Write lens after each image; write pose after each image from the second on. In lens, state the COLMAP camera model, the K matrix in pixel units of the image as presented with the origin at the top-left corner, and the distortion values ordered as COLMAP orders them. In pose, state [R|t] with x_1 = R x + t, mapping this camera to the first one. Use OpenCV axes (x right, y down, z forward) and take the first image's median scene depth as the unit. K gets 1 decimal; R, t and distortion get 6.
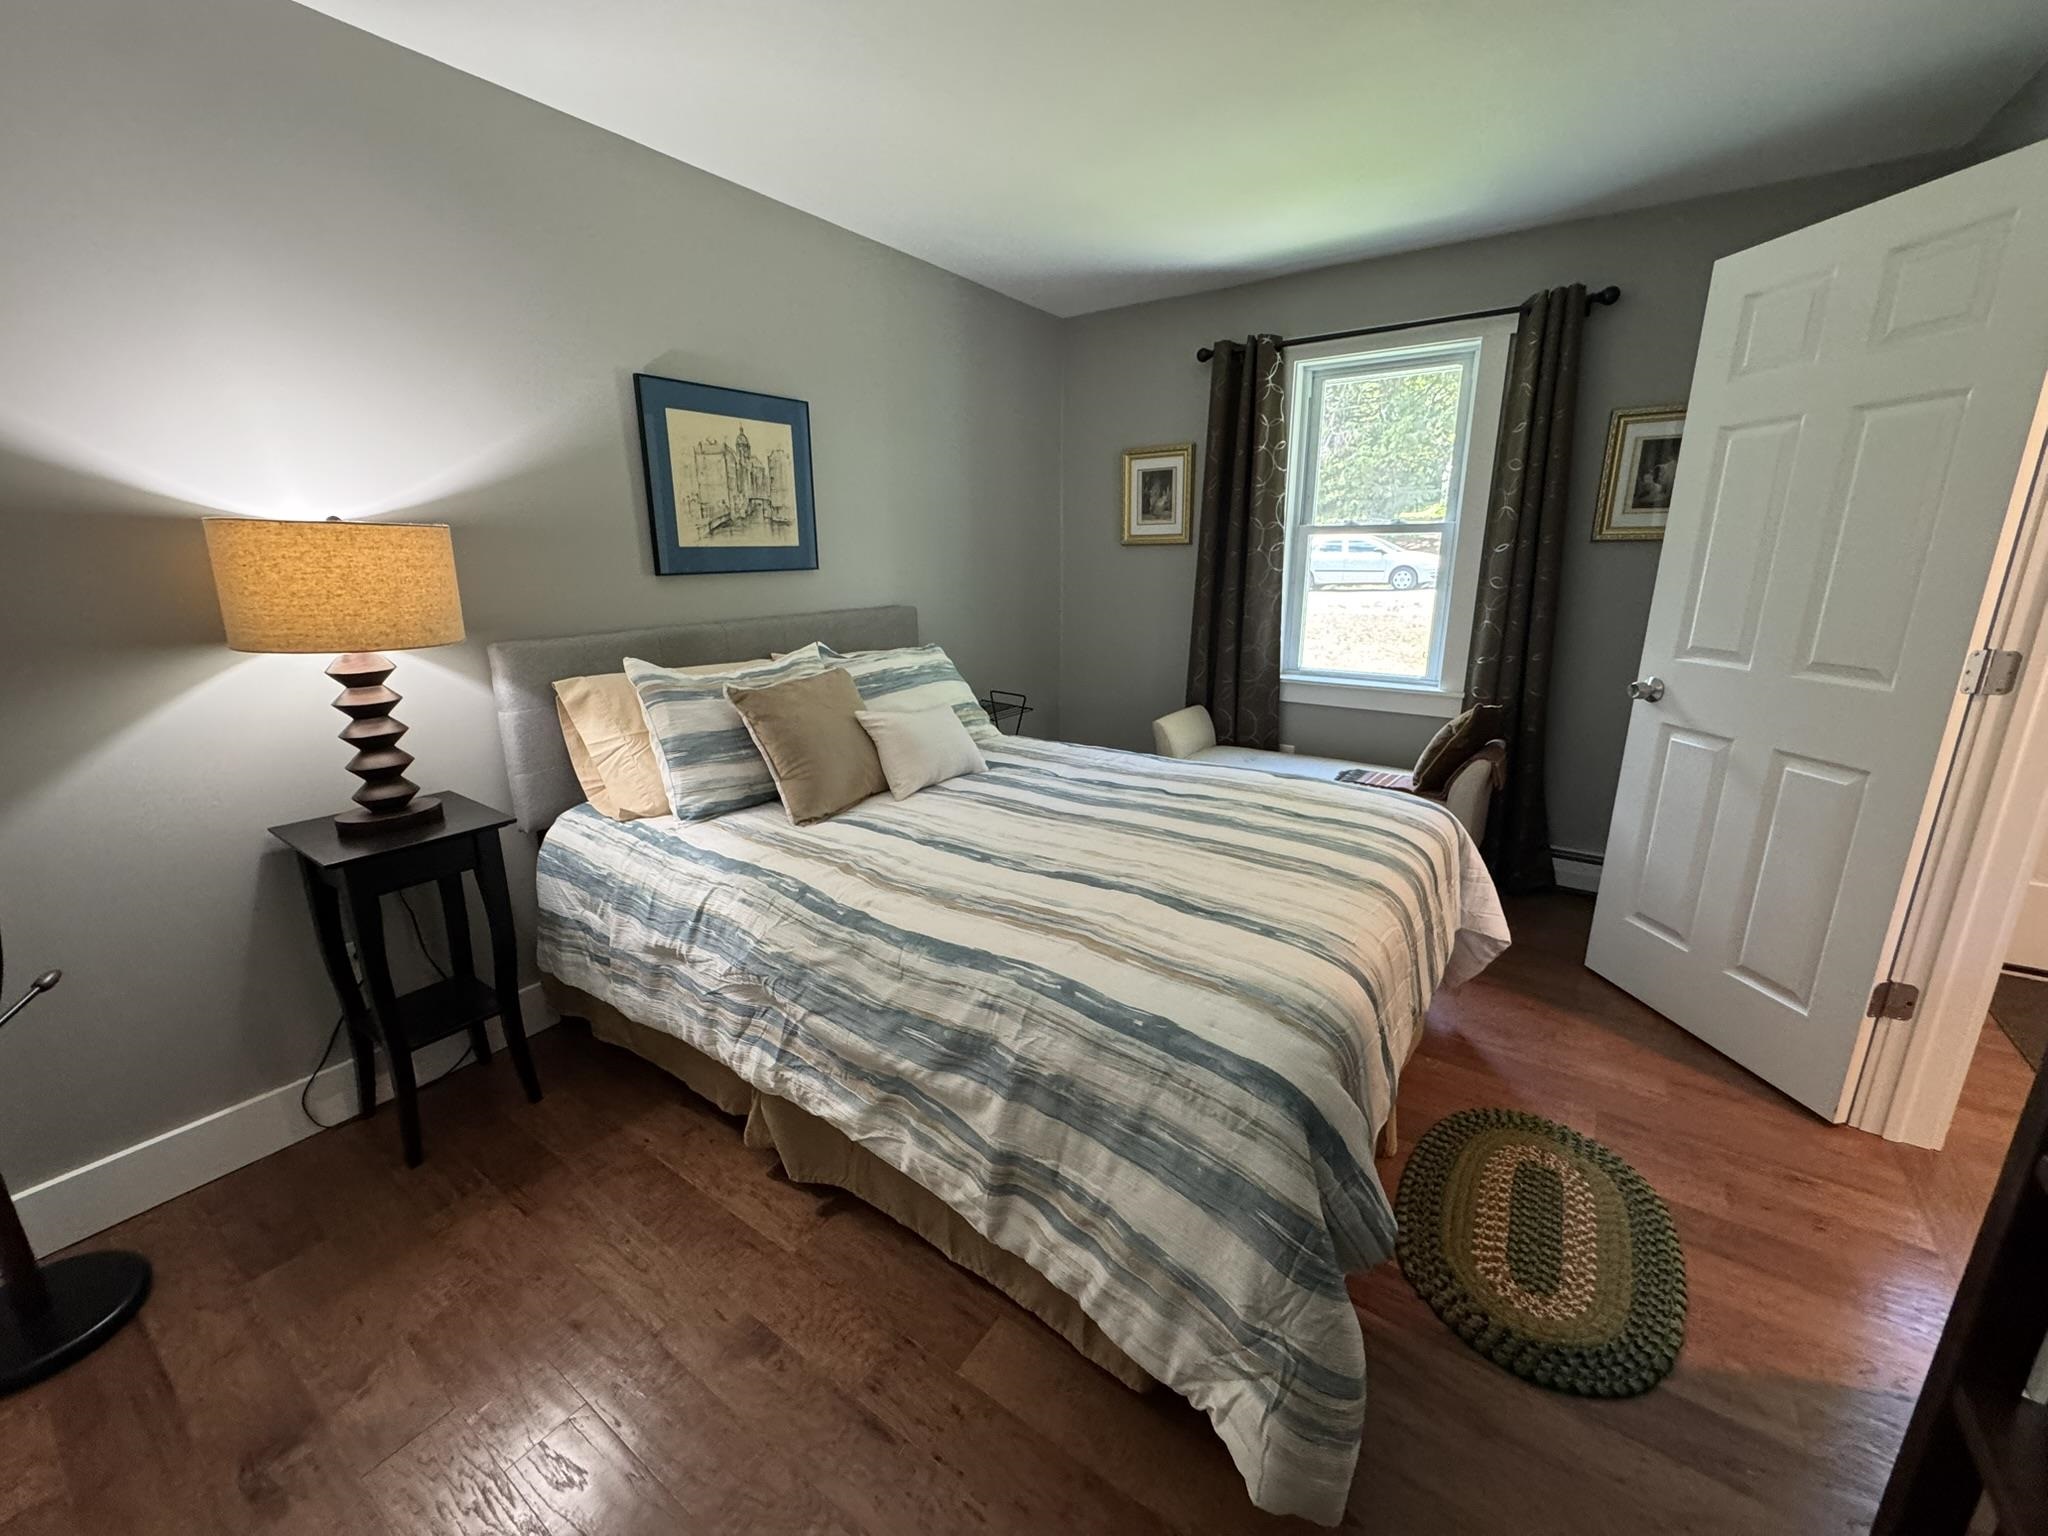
lens RADIAL K [[817.7, 0, 1023.2], [0, 817.7, 764.3], [0, 0, 1]] dist [-0.001962, -0.000020]
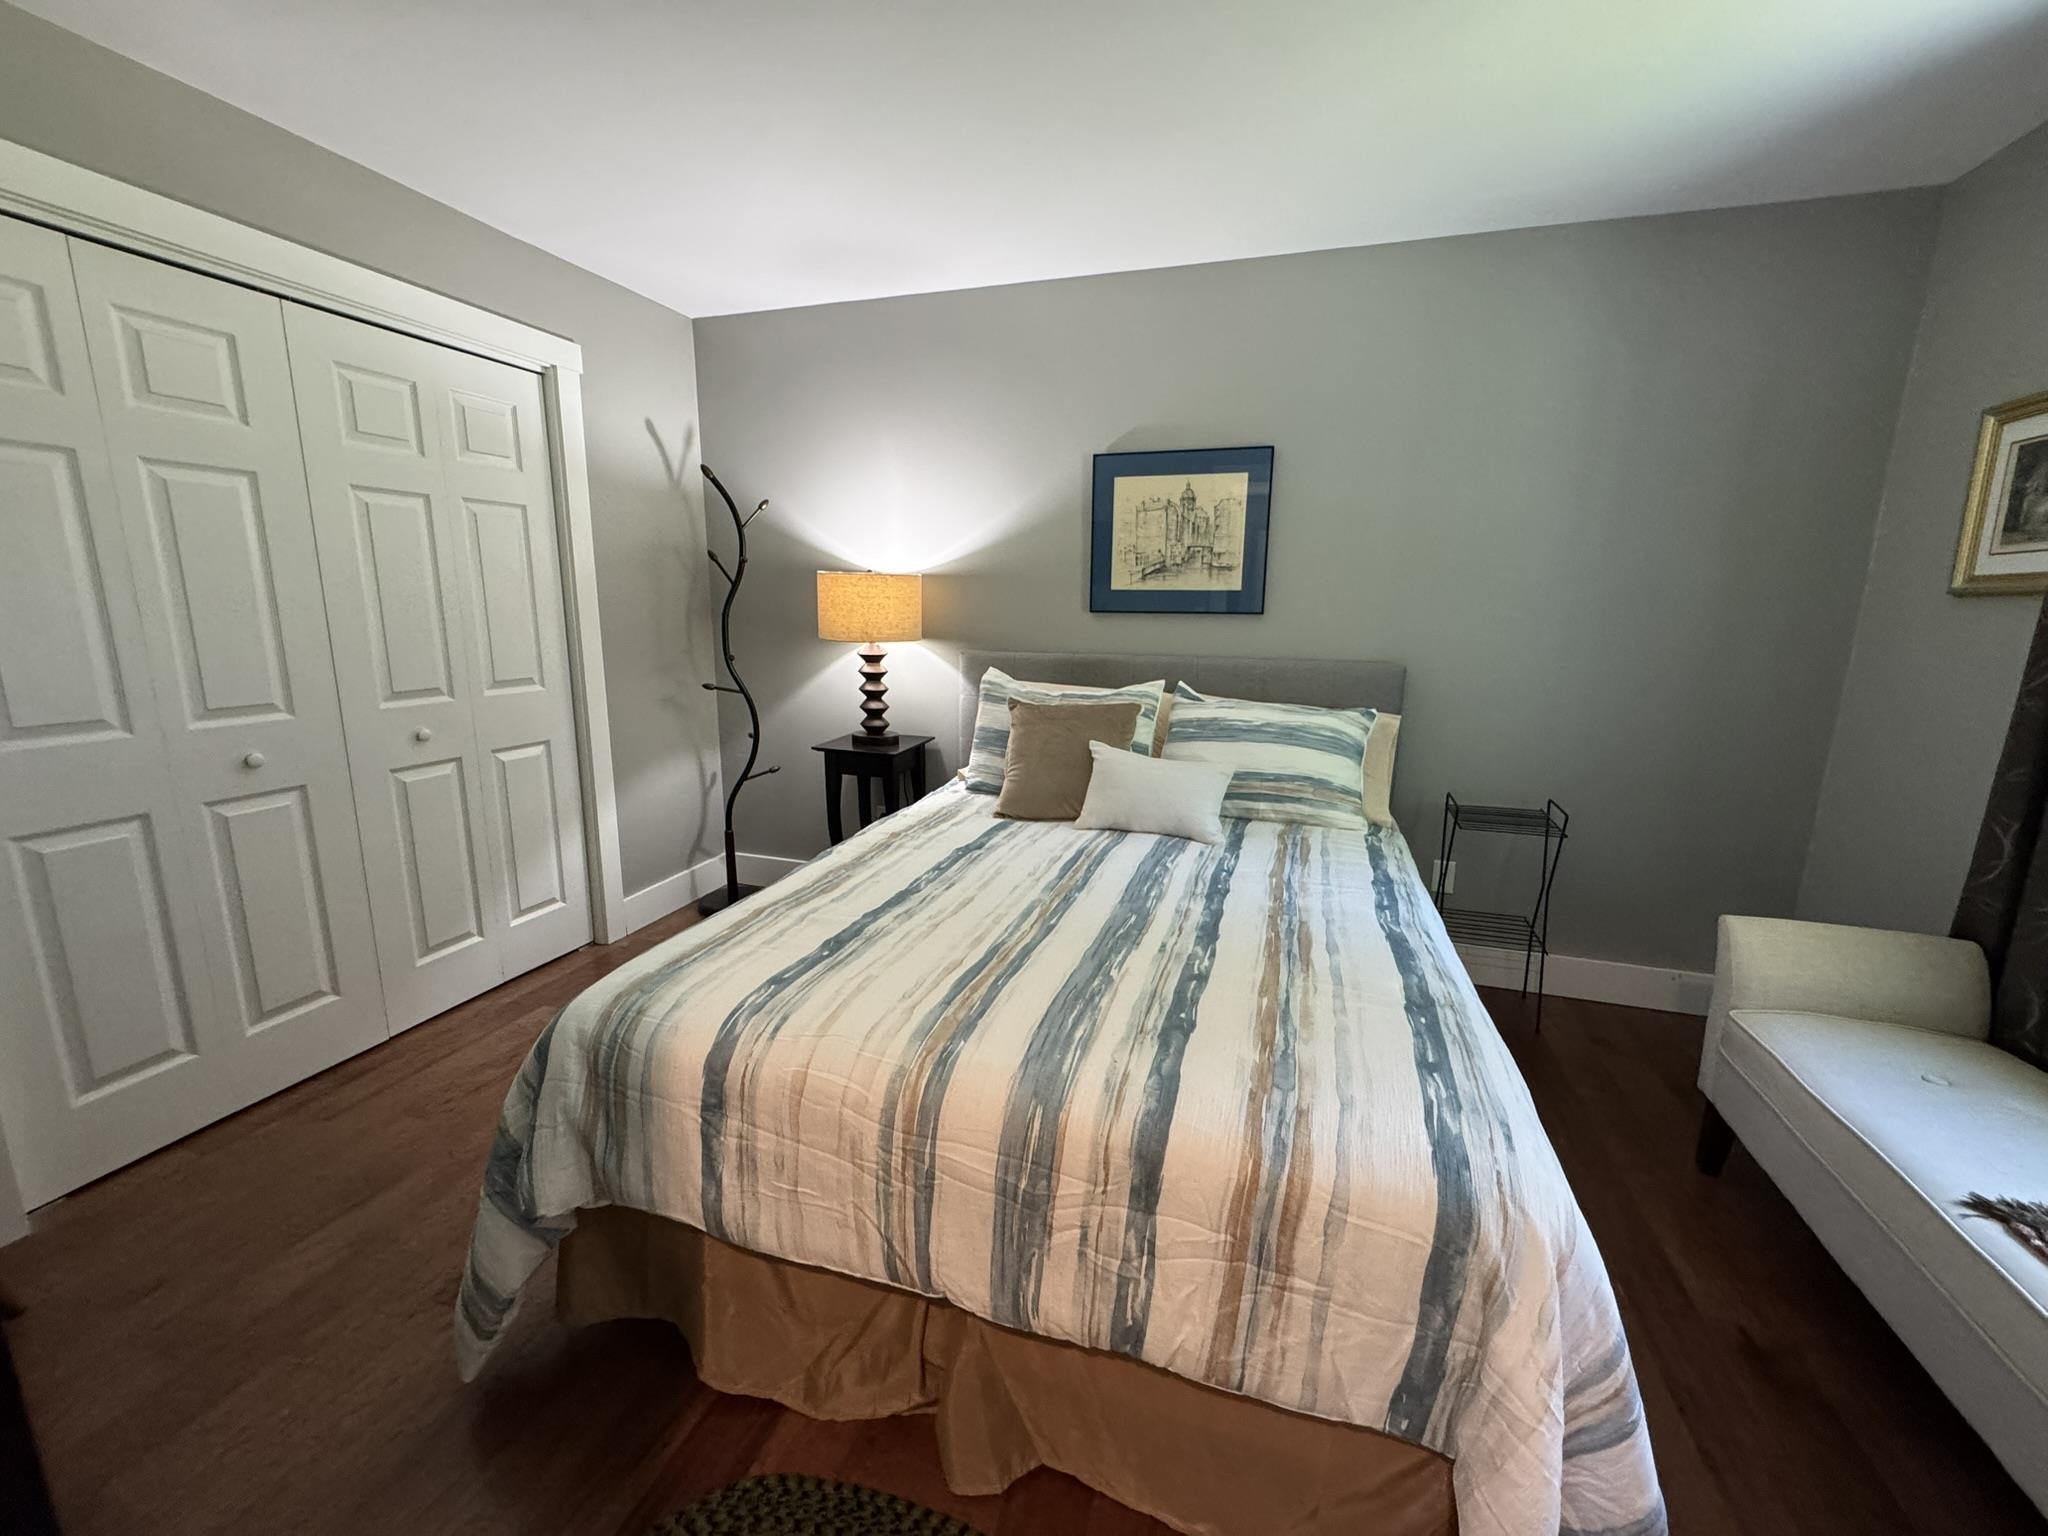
lens RADIAL K [[817.7, 0, 1023.2], [0, 817.7, 764.3], [0, 0, 1]] dist [-0.001962, -0.000020]
pose [[0.289286, 0.200634, -0.935980, 0.850179], [-0.258960, 0.957732, 0.125259, -0.159198], [0.921549, 0.206146, 0.329015, 0.626386]]
